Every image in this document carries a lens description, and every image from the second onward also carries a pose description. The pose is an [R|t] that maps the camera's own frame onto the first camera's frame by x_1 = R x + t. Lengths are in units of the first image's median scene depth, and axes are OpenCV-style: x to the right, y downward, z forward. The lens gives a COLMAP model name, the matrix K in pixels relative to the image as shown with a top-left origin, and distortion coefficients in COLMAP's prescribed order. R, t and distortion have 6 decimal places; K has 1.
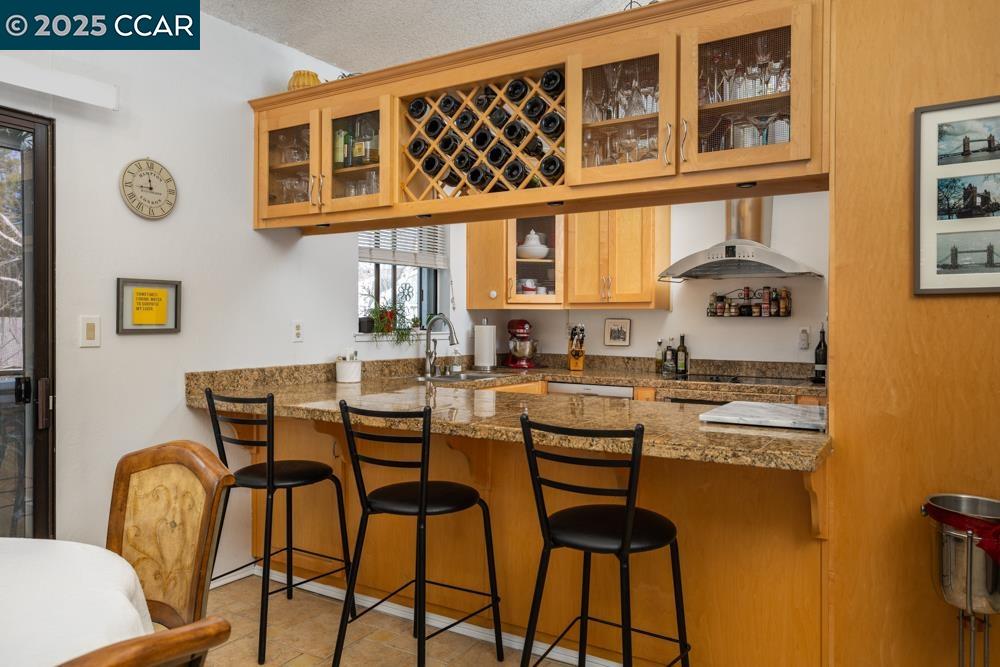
lens RADIAL K [[721.9, 0, 516.9], [0, 721.9, 329.9], [0, 0, 1]] dist [-0.005186, 0.004005]
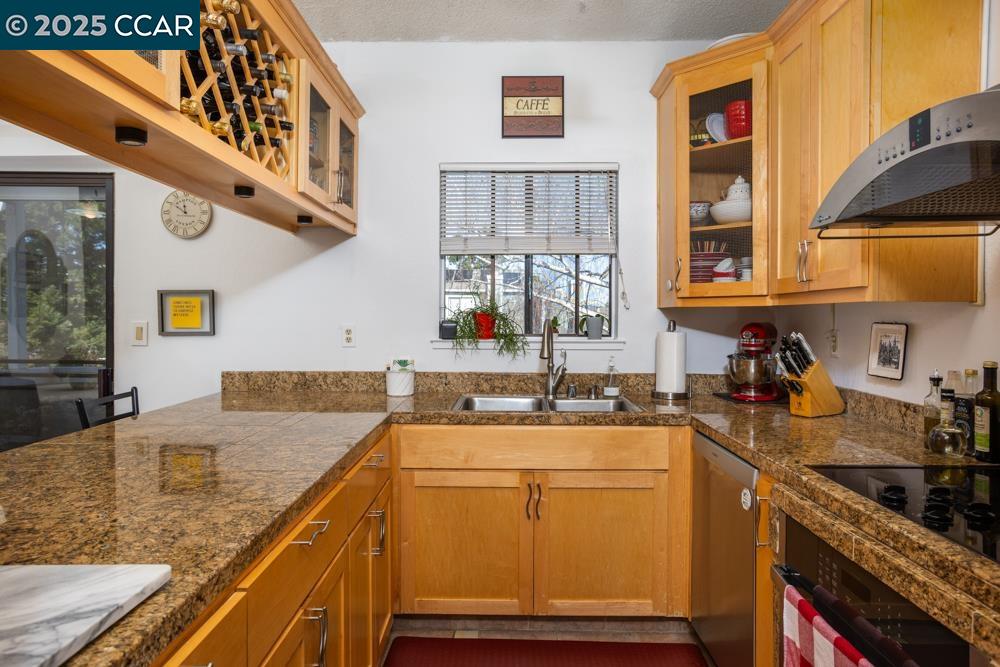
lens RADIAL K [[611.7, 0, 499.2], [0, 611.7, 323.4], [0, 0, 1]] dist [-0.020655, -0.000201]
pose [[0.506823, 0.006080, -0.862029, 0.591609], [-0.010305, 0.999946, 0.000994, -0.020920], [0.861988, 0.008379, 0.506859, 0.916809]]
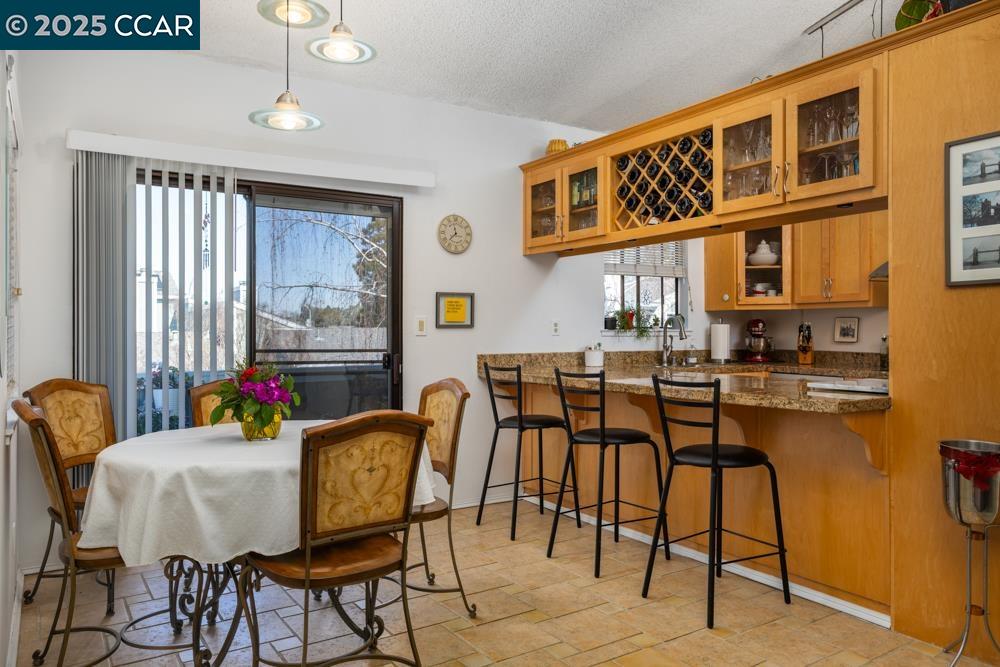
lens RADIAL K [[727.4, 0, 500.0], [0, 727.4, 333.5], [0, 0, 1]] dist [-0.019333, 0.004684]
pose [[0.892506, -0.004383, -0.451015, 0.269830], [0.000612, 0.999964, -0.008508, 0.029767], [0.451036, 0.007318, 0.892476, -0.334749]]
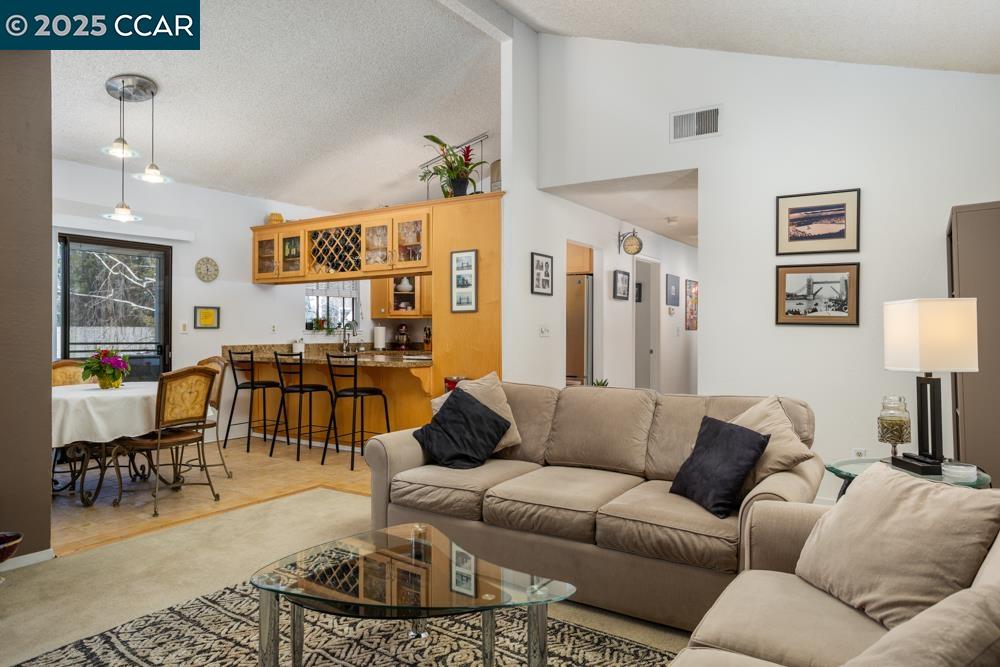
lens RADIAL K [[646.7, 0, 505.2], [0, 646.7, 330.0], [0, 0, 1]] dist [-0.031720, 0.053689]
pose [[0.999188, -0.003392, -0.040150, 0.571920], [0.002929, 0.999929, -0.011582, 0.036851], [0.040187, 0.011455, 0.999127, -1.108725]]
